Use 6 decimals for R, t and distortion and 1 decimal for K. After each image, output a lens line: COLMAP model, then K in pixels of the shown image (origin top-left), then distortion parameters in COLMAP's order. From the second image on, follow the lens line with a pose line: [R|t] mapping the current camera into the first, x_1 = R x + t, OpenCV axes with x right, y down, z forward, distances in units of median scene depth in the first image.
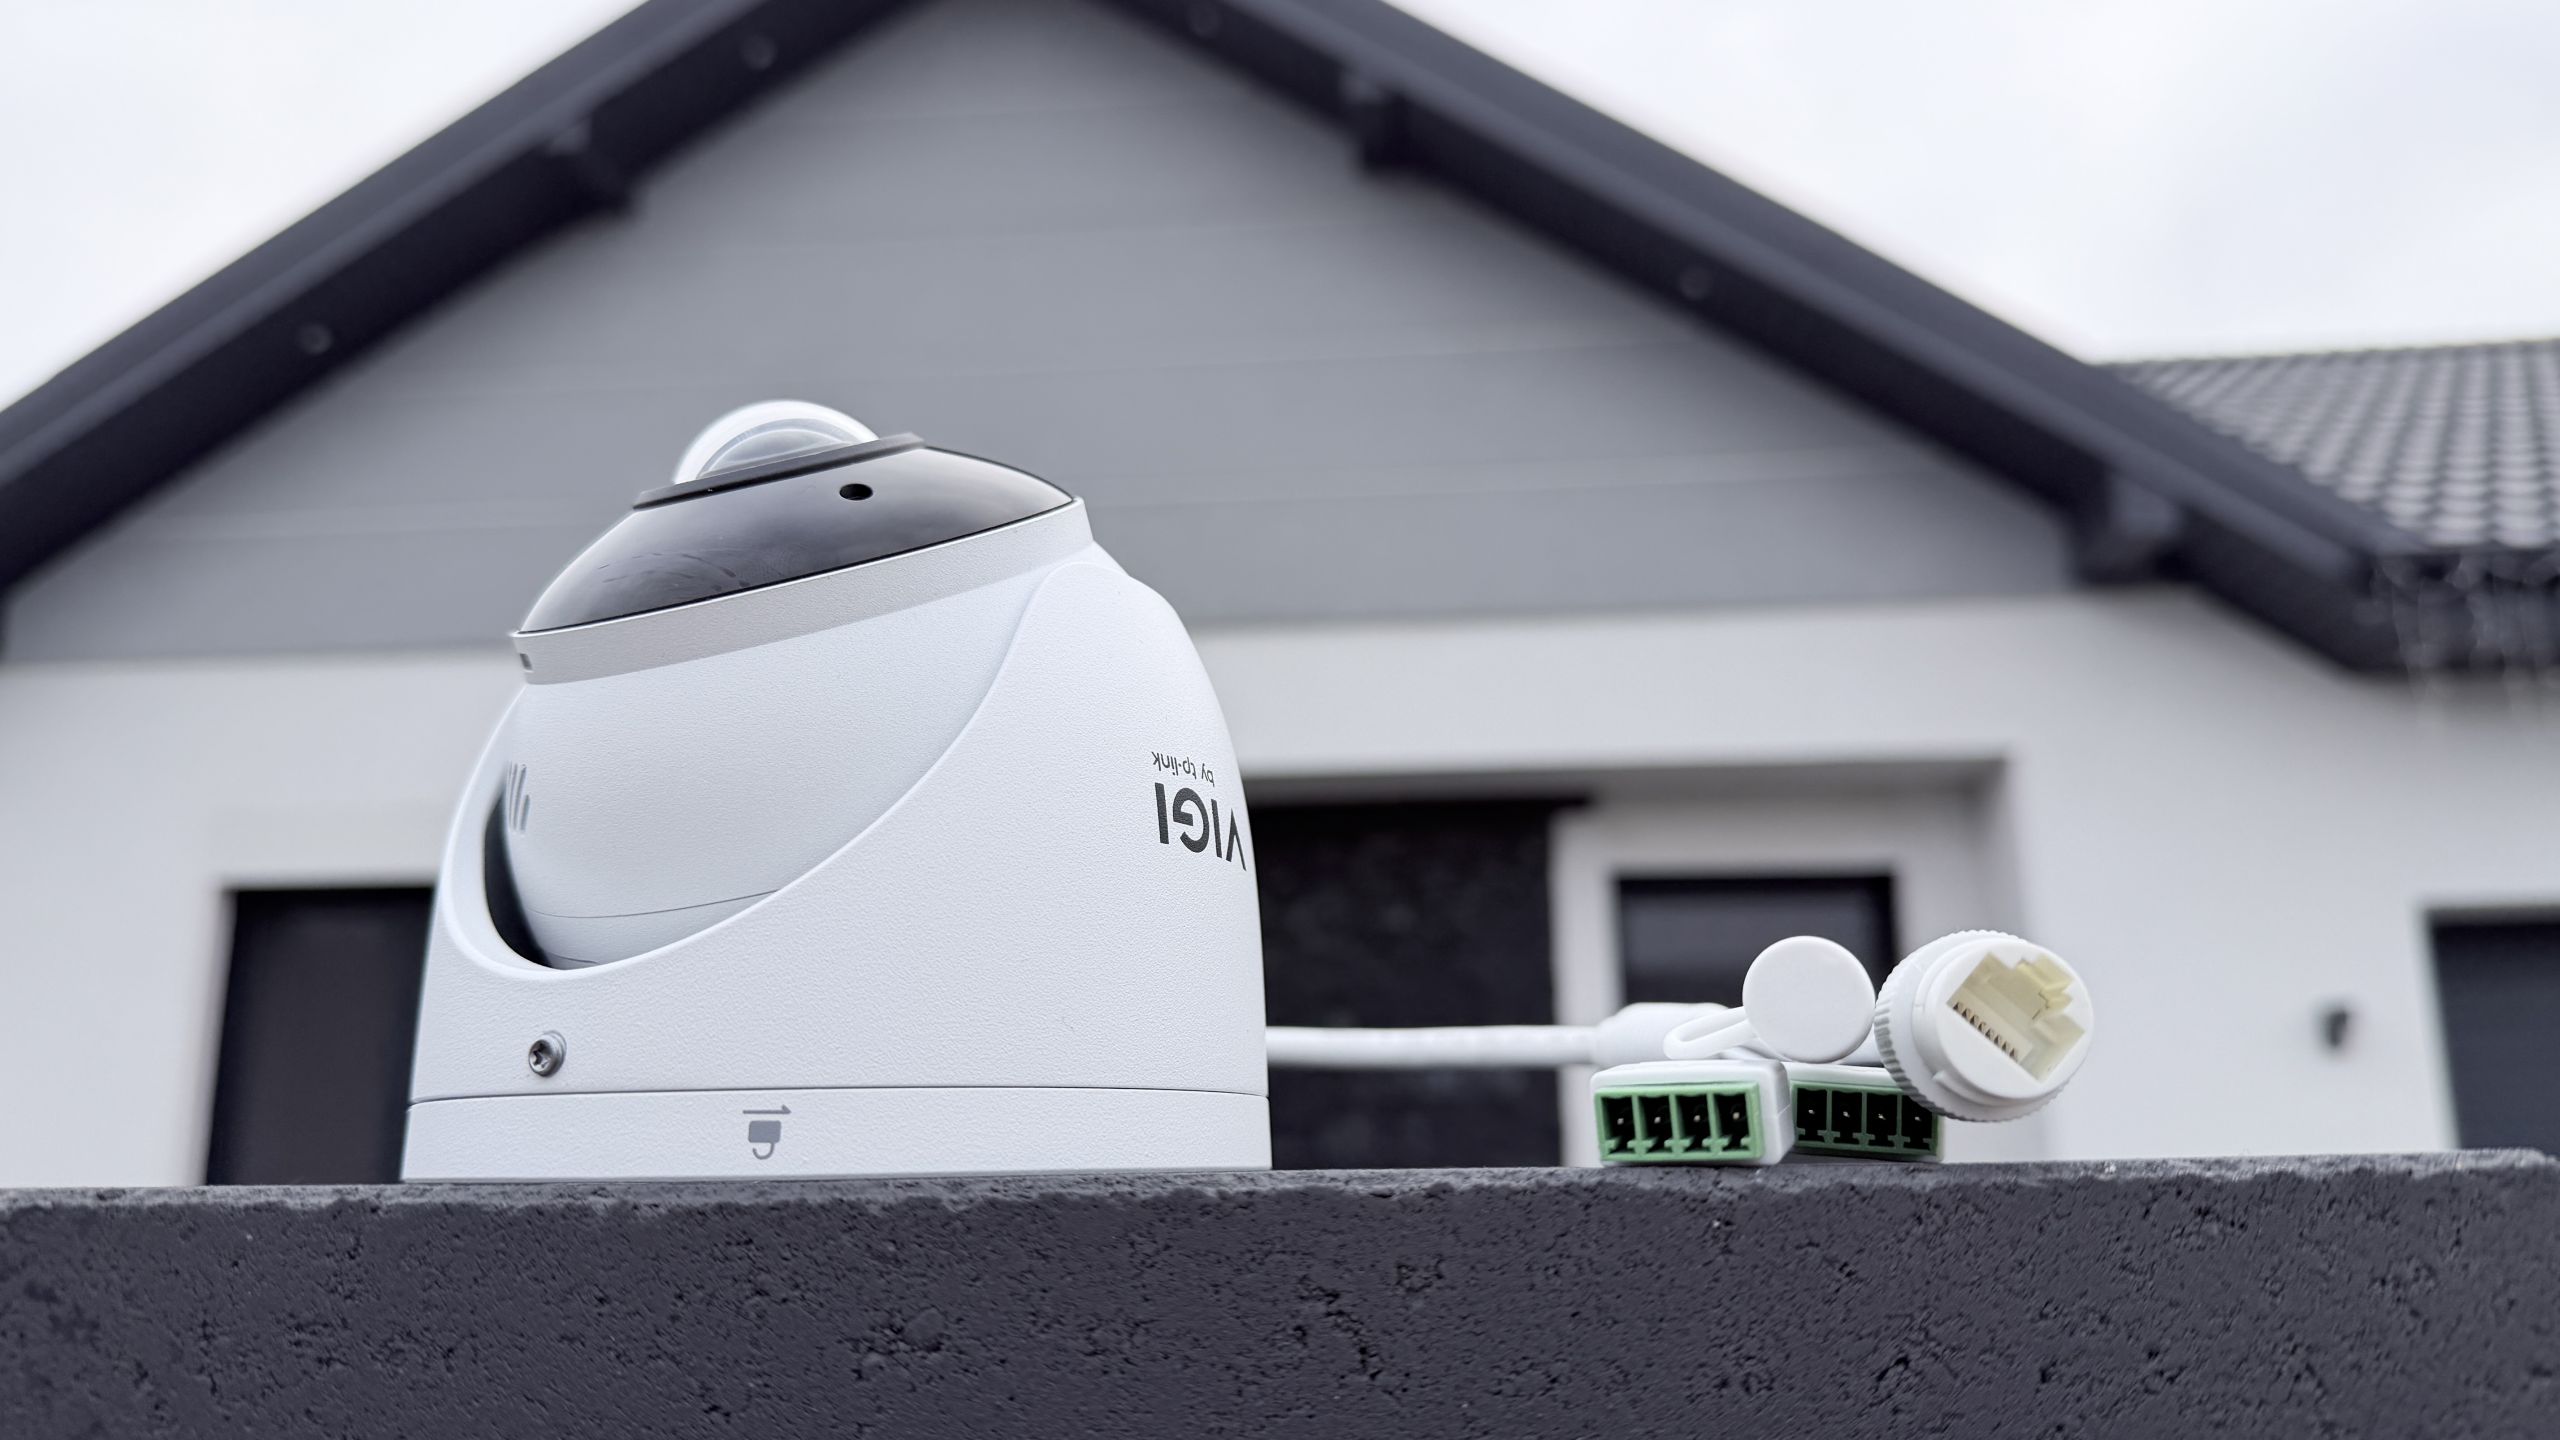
lens RADIAL K [[1898.5, 0, 1295.2], [0, 1898.5, 679.7], [0, 0, 1]] dist [0.026974, -0.079283]
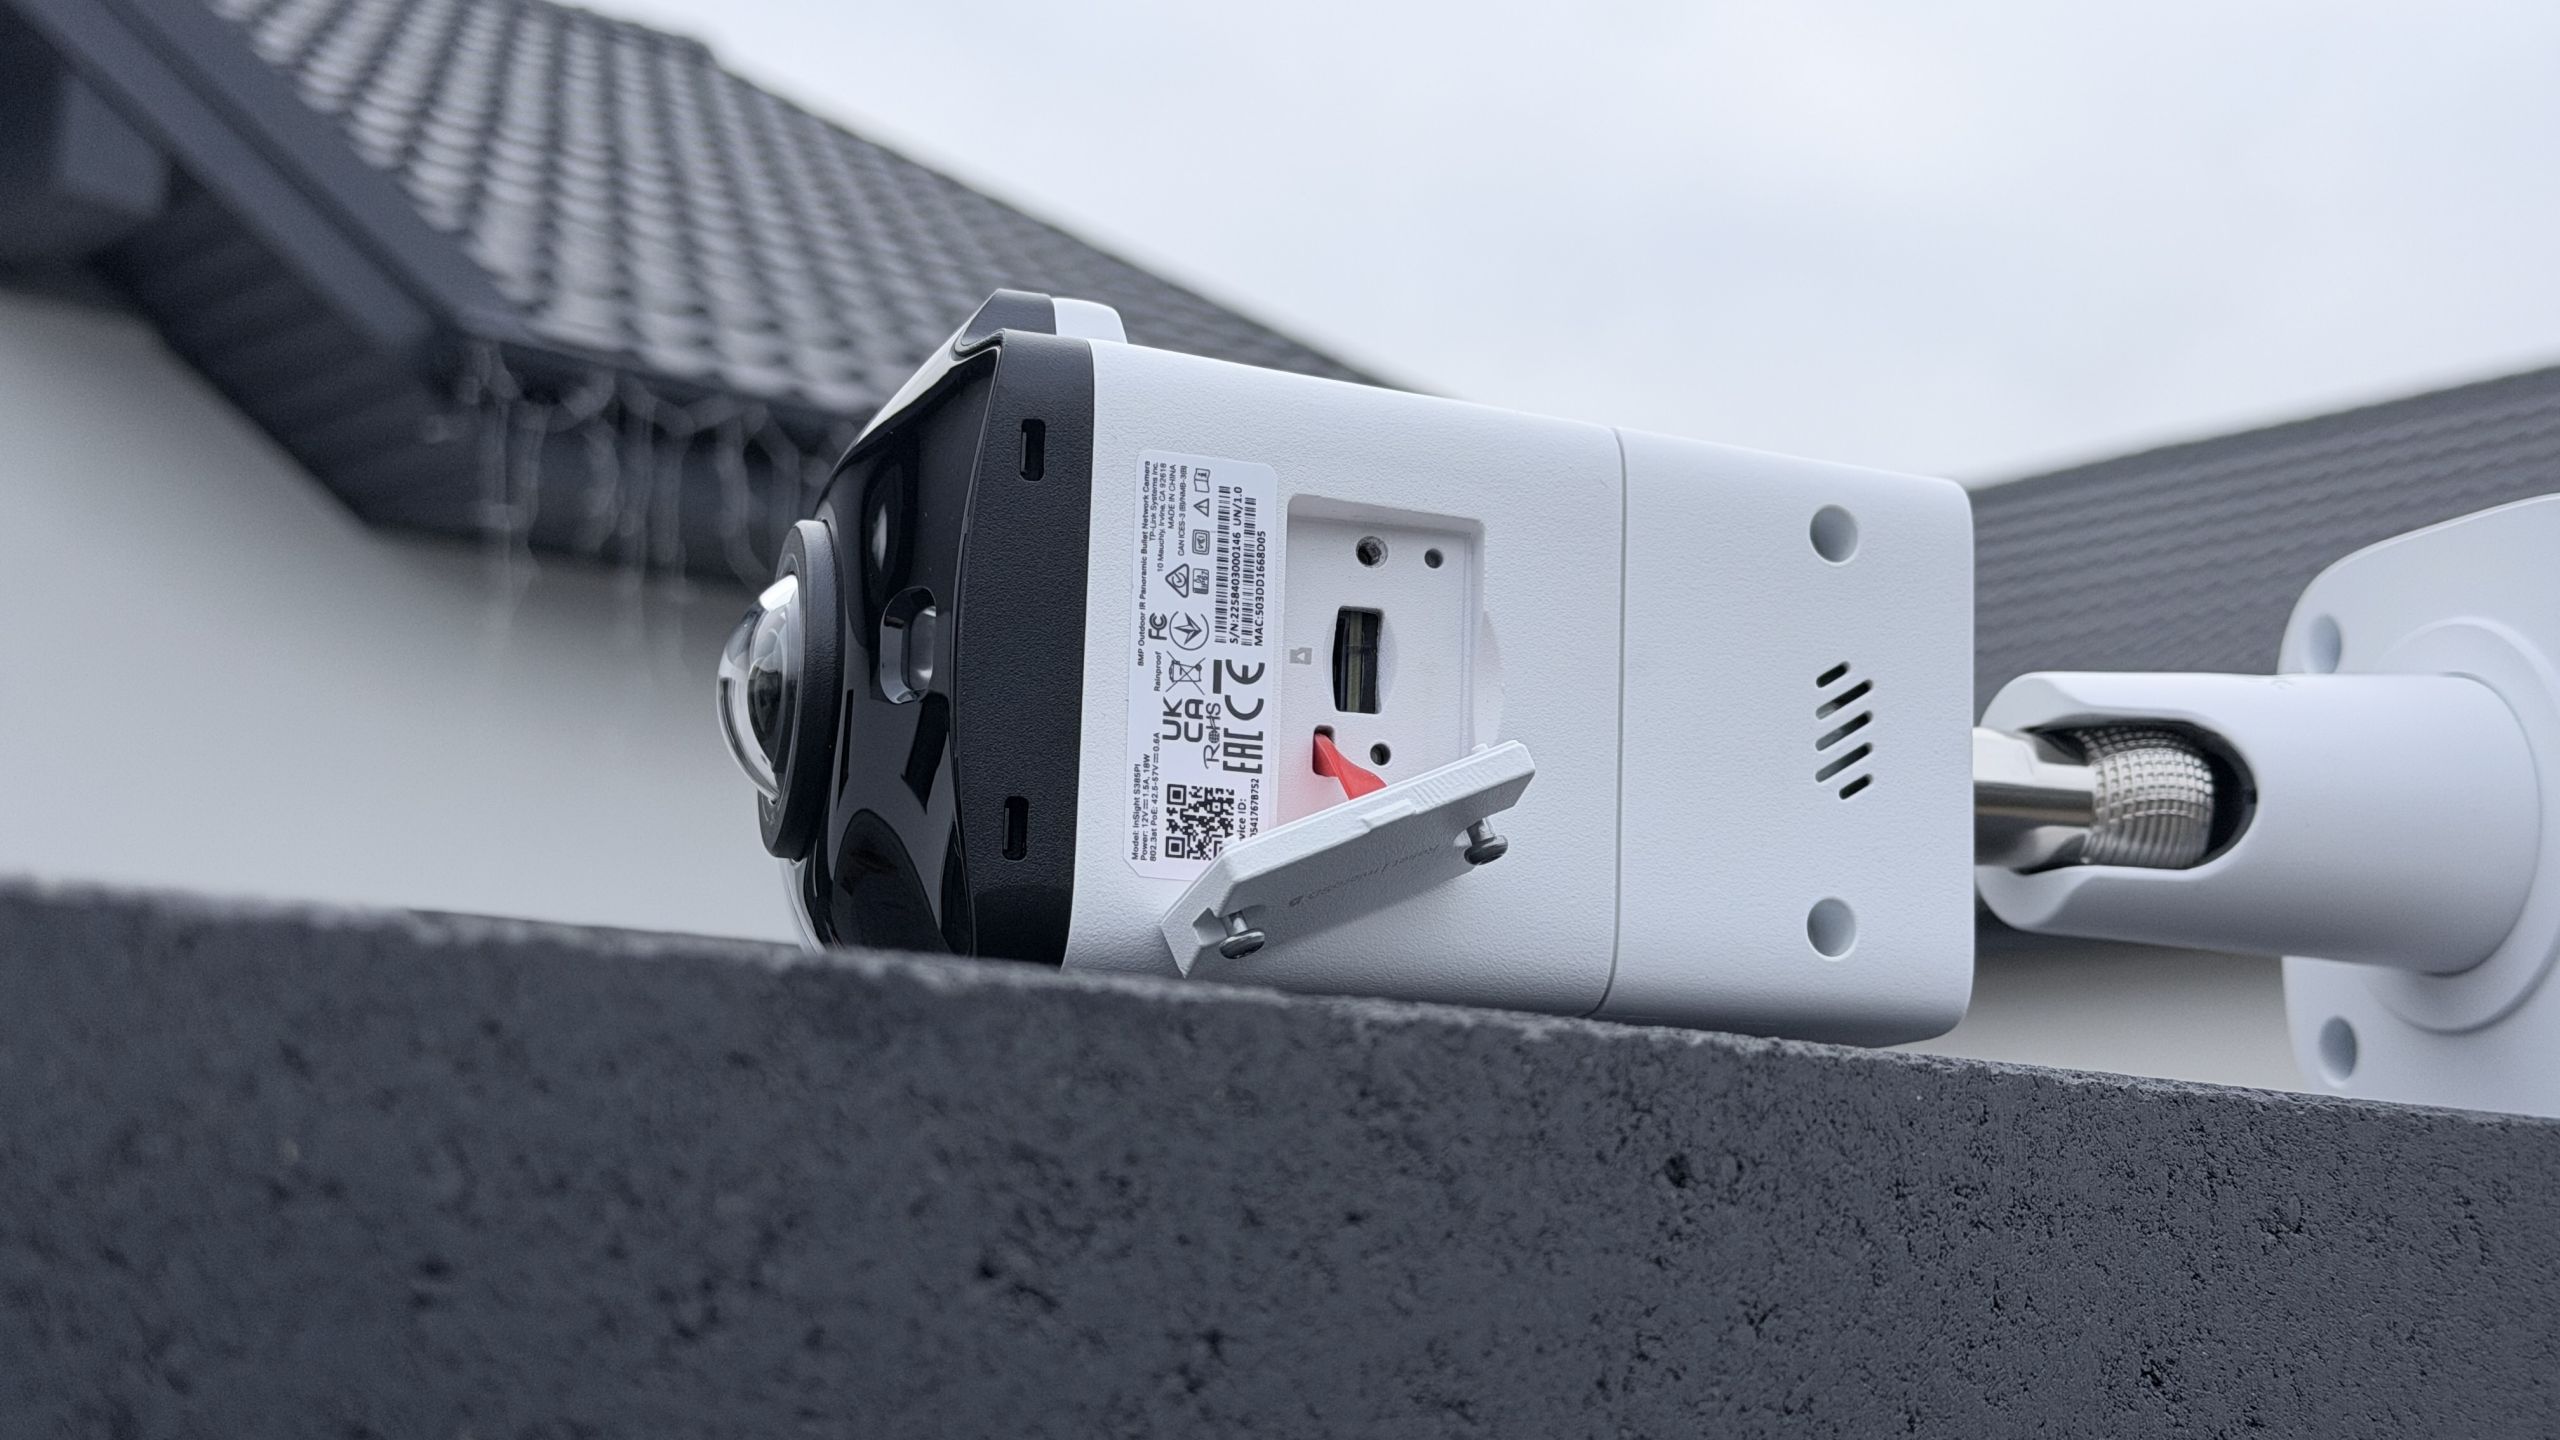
lens RADIAL K [[3733.6, 0, 1324.0], [0, 3733.6, 683.3], [0, 0, 1]] dist [0.124778, 0.000000]
pose [[0.660723, 0.146637, 0.736167, -2.249467], [-0.197961, 0.980053, -0.017544, 0.183945], [-0.724056, -0.134140, 0.676572, -0.054323]]
